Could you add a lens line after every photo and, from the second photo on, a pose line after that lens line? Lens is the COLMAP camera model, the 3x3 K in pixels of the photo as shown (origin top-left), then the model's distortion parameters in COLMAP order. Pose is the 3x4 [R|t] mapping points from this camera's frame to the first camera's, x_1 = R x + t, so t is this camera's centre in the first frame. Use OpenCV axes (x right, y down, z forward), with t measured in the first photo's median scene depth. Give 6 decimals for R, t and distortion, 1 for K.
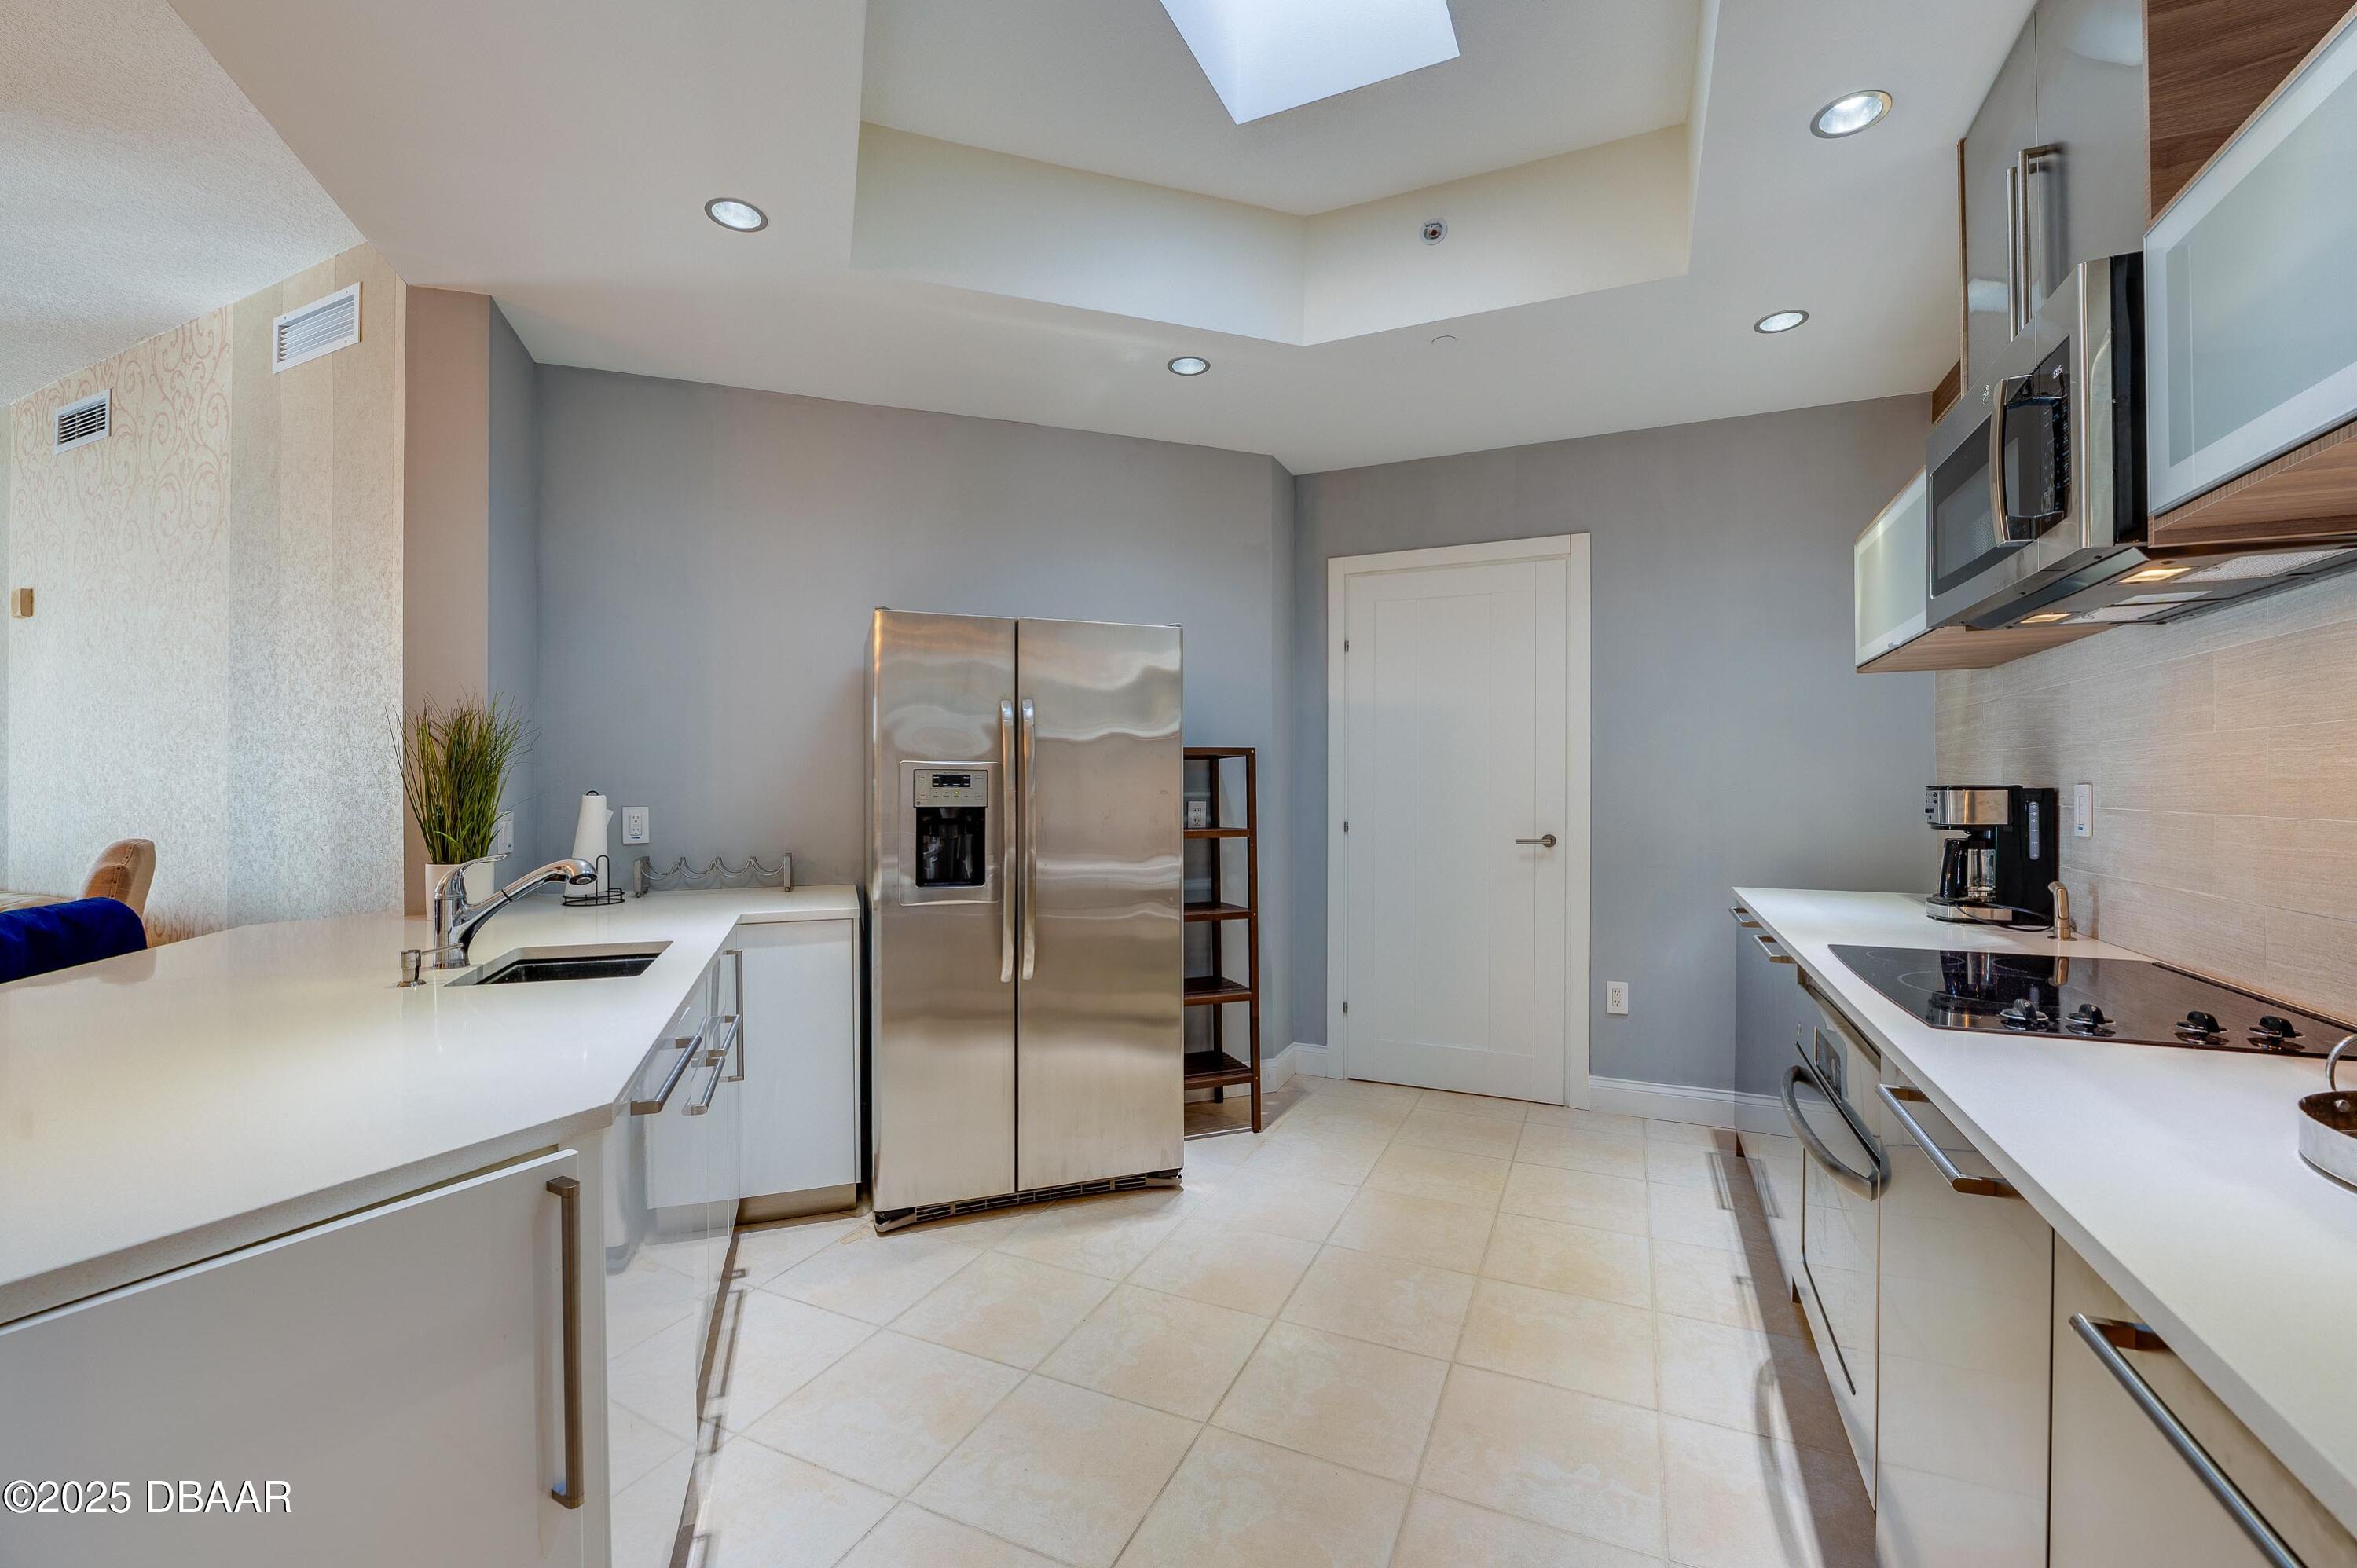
lens RADIAL K [[941.6, 0, 1133.6], [0, 941.6, 786.1], [0, 0, 1]] dist [-0.015681, 0.000226]
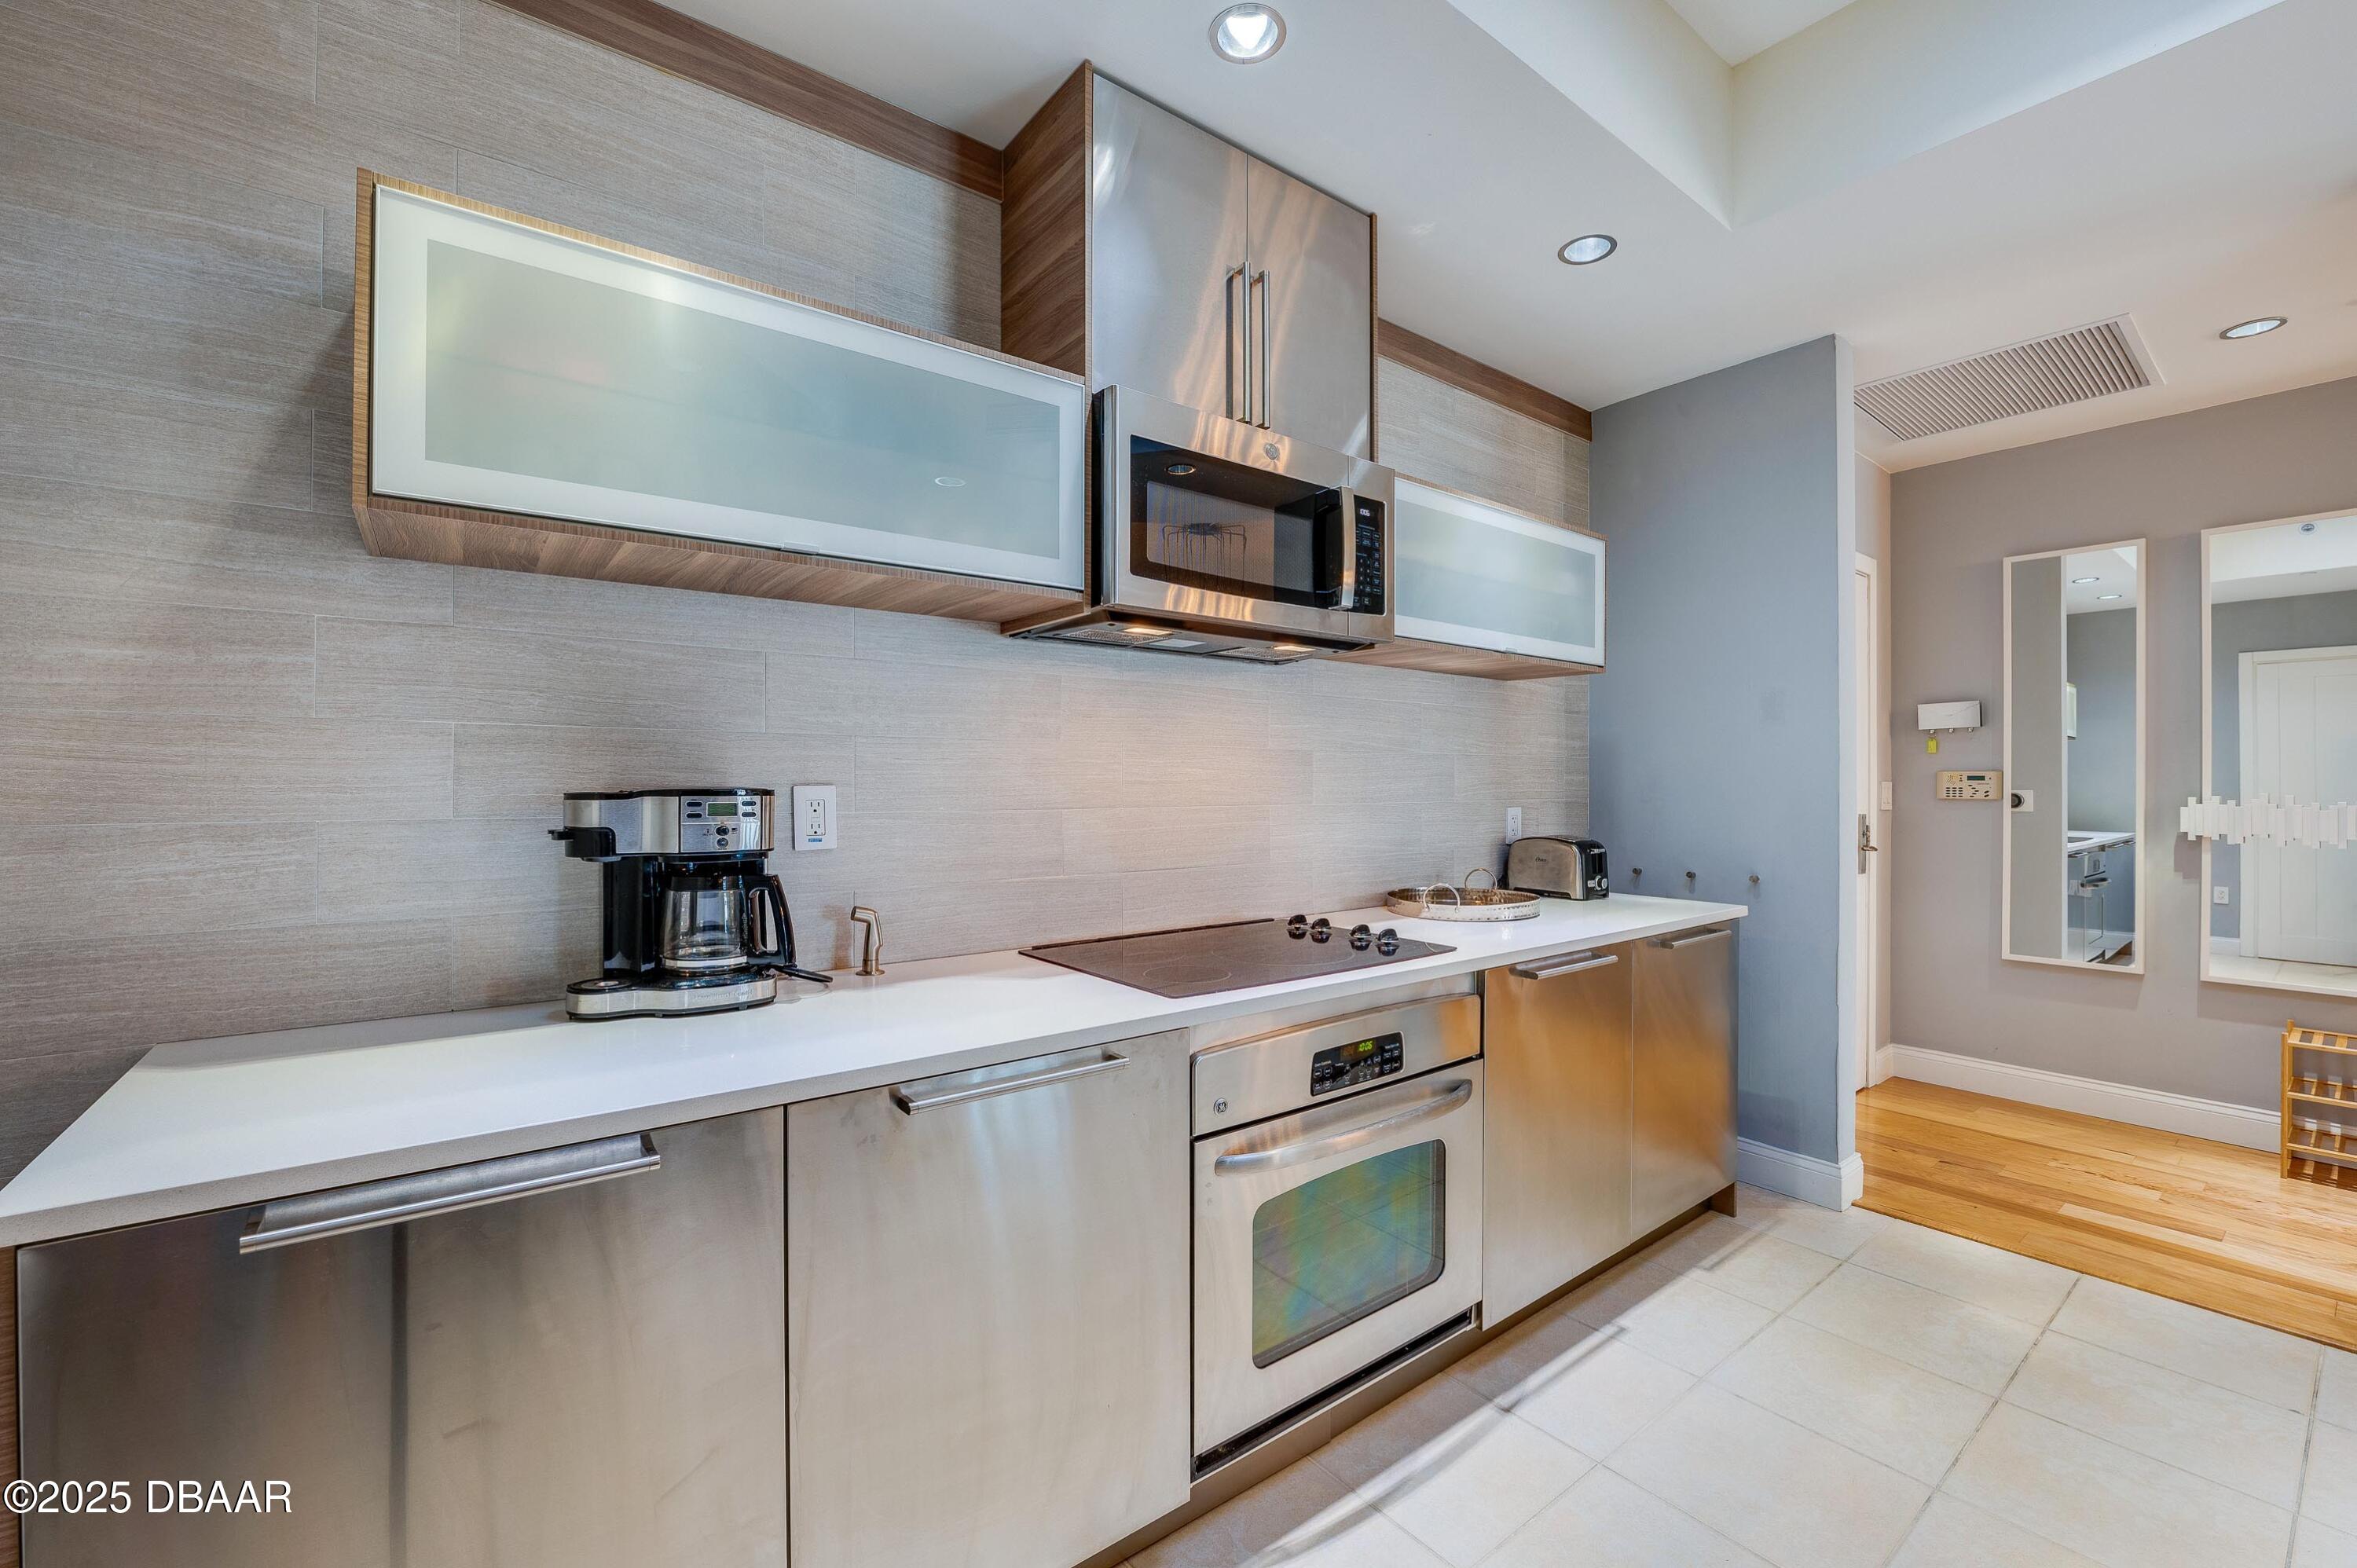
lens RADIAL K [[941.6, 0, 1156.8], [0, 941.6, 784.3], [0, 0, 1]] dist [-0.015681, 0.000226]
pose [[-0.892471, -0.003104, 0.451095, 0.236801], [-0.001670, 0.999992, 0.003577, -0.003651], [-0.451103, 0.002439, -0.892469, 0.975342]]
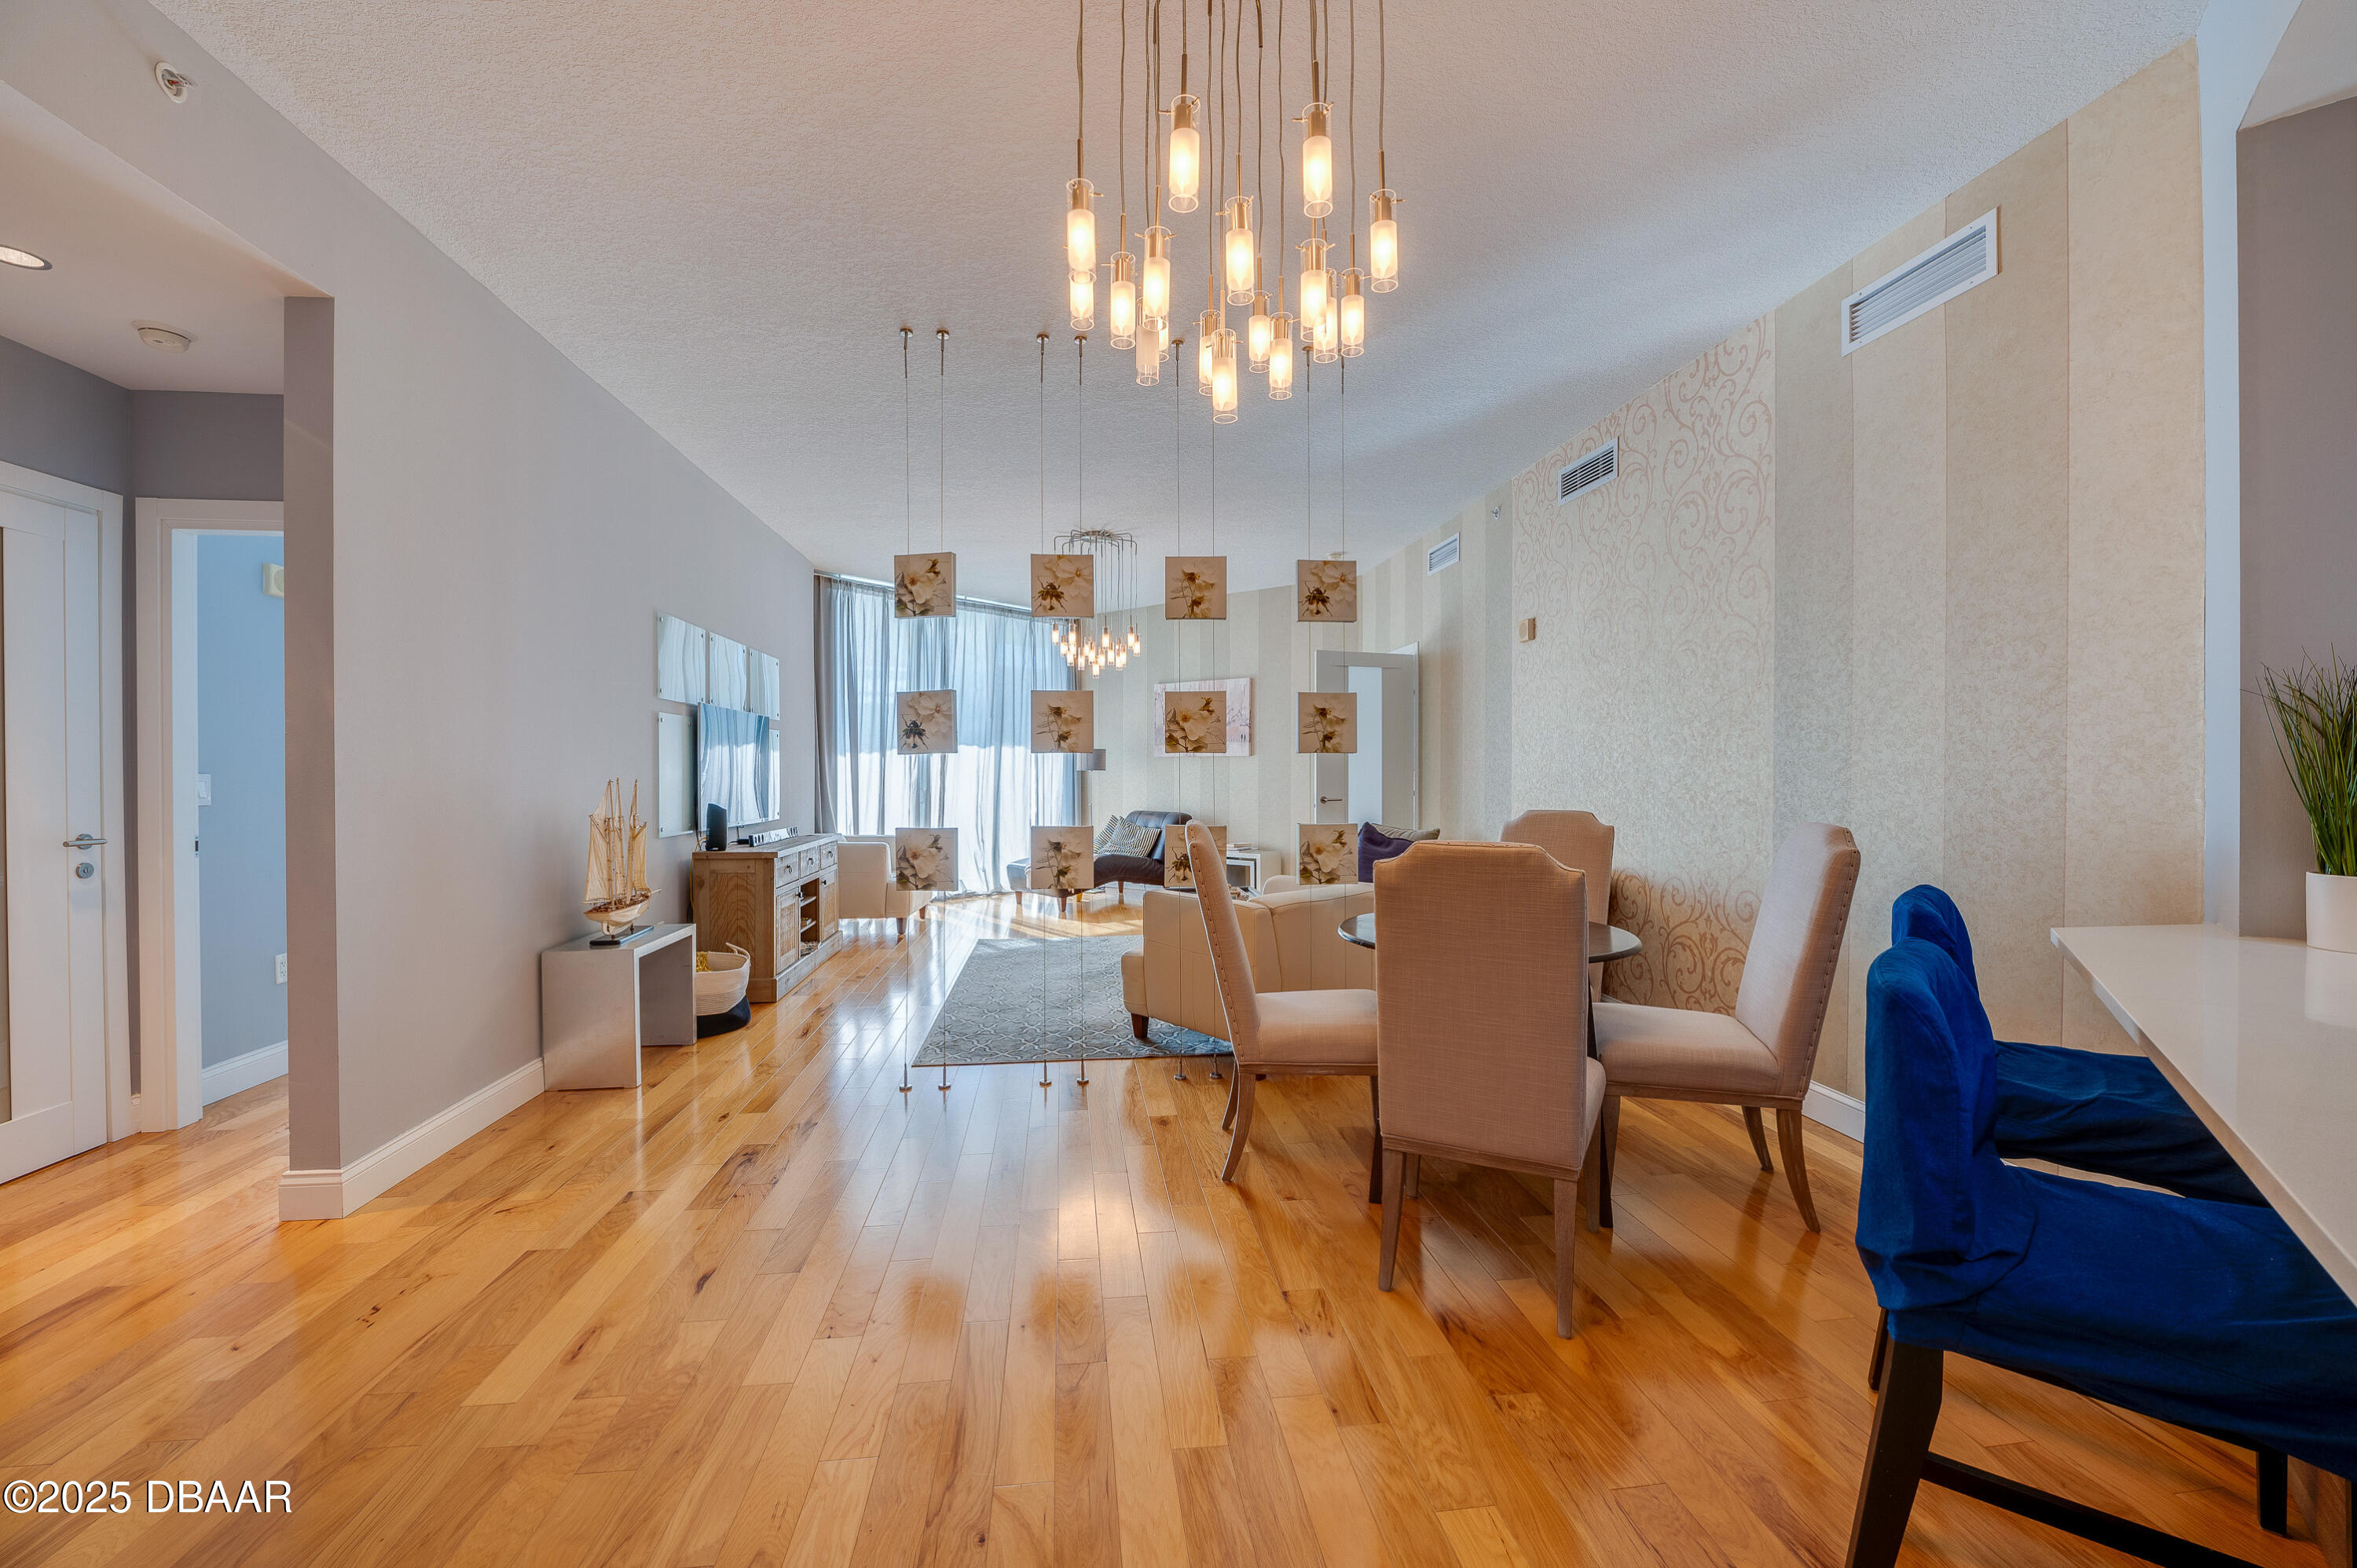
lens RADIAL K [[941.6, 0, 1201.9], [0, 941.6, 768.7], [0, 0, 1]] dist [-0.015681, 0.000226]
pose [[0.542819, -0.006613, -0.839823, -0.433780], [0.003142, 0.999978, -0.005843, 0.000412], [0.839844, 0.000533, 0.542828, -0.111204]]
